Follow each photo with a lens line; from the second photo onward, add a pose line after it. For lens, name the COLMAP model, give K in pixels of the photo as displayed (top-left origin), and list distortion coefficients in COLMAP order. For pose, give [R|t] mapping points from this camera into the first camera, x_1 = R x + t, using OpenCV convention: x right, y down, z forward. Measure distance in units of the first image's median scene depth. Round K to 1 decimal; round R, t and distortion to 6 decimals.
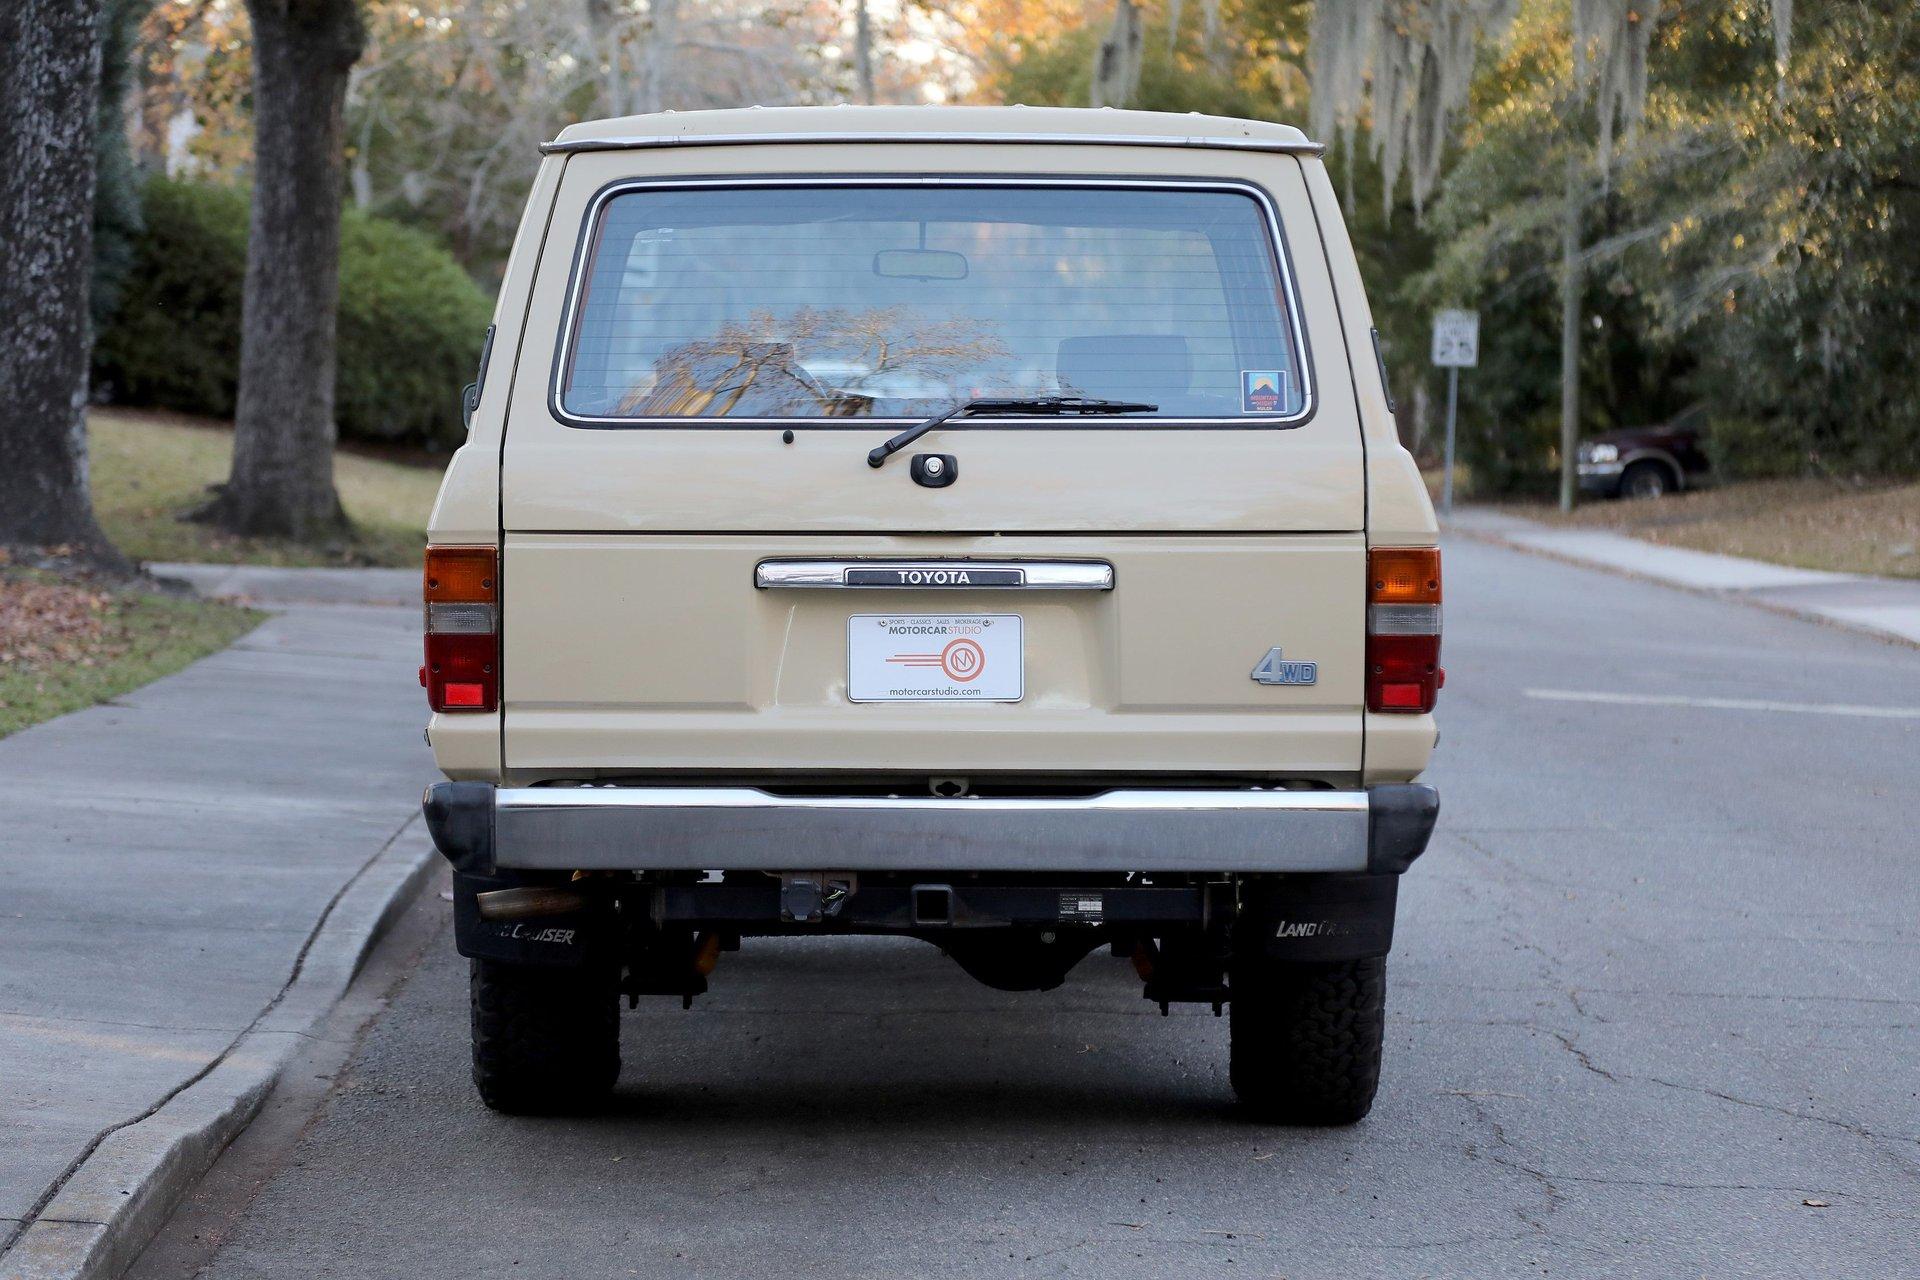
lens RADIAL K [[5613.5, 0, 960.0], [0, 5613.5, 640.0], [0, 0, 1]] dist [0.647413, -0.394395]
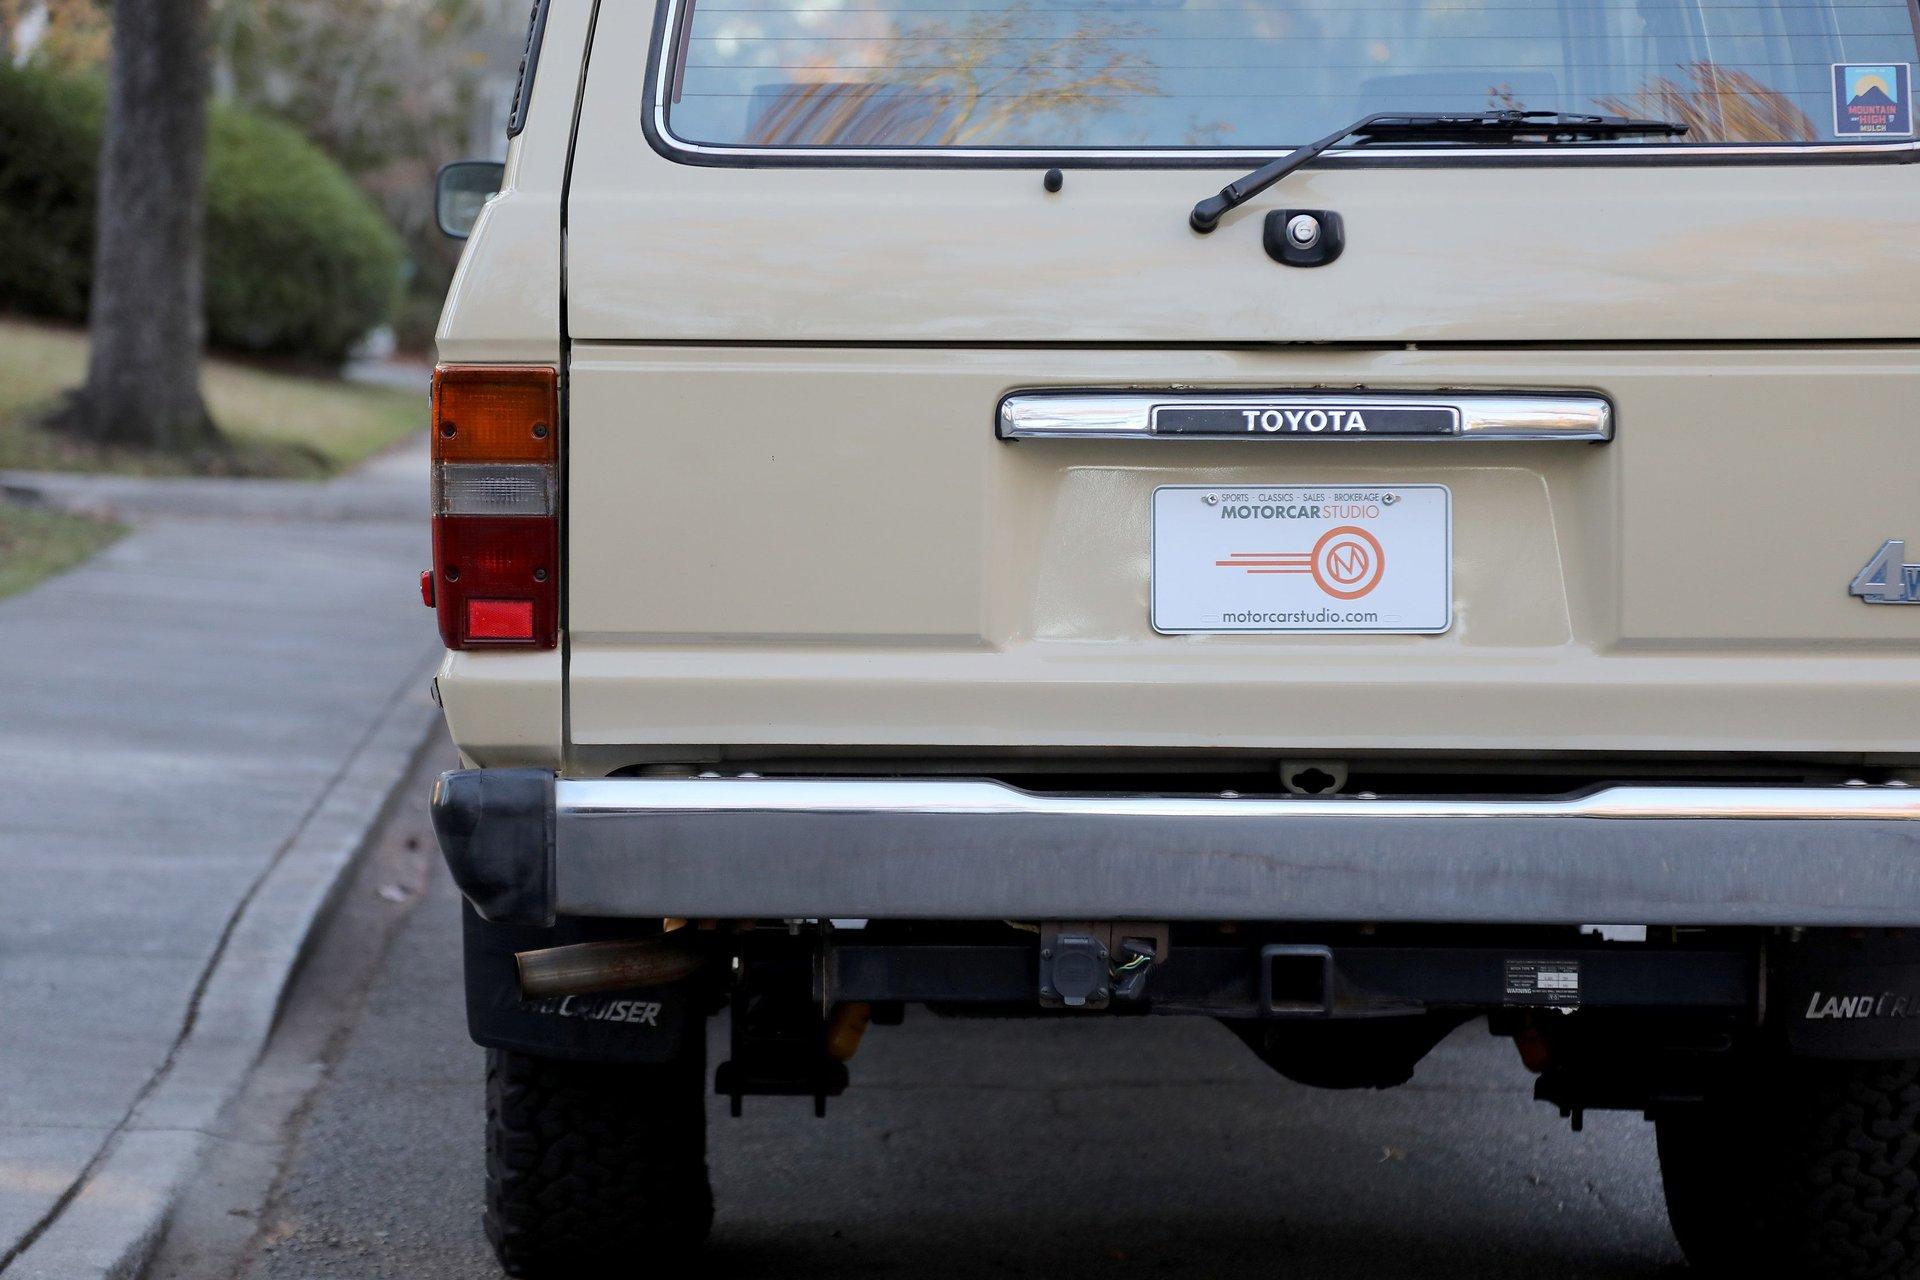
lens RADIAL K [[5613.5, 0, 960.0], [0, 5613.5, 640.0], [0, 0, 1]] dist [0.647413, -0.394395]
pose [[0.999699, 0.001378, 0.024514, -0.049949], [-0.001688, 0.999918, 0.012656, 0.003920], [-0.024494, -0.012694, 0.999619, 0.377932]]
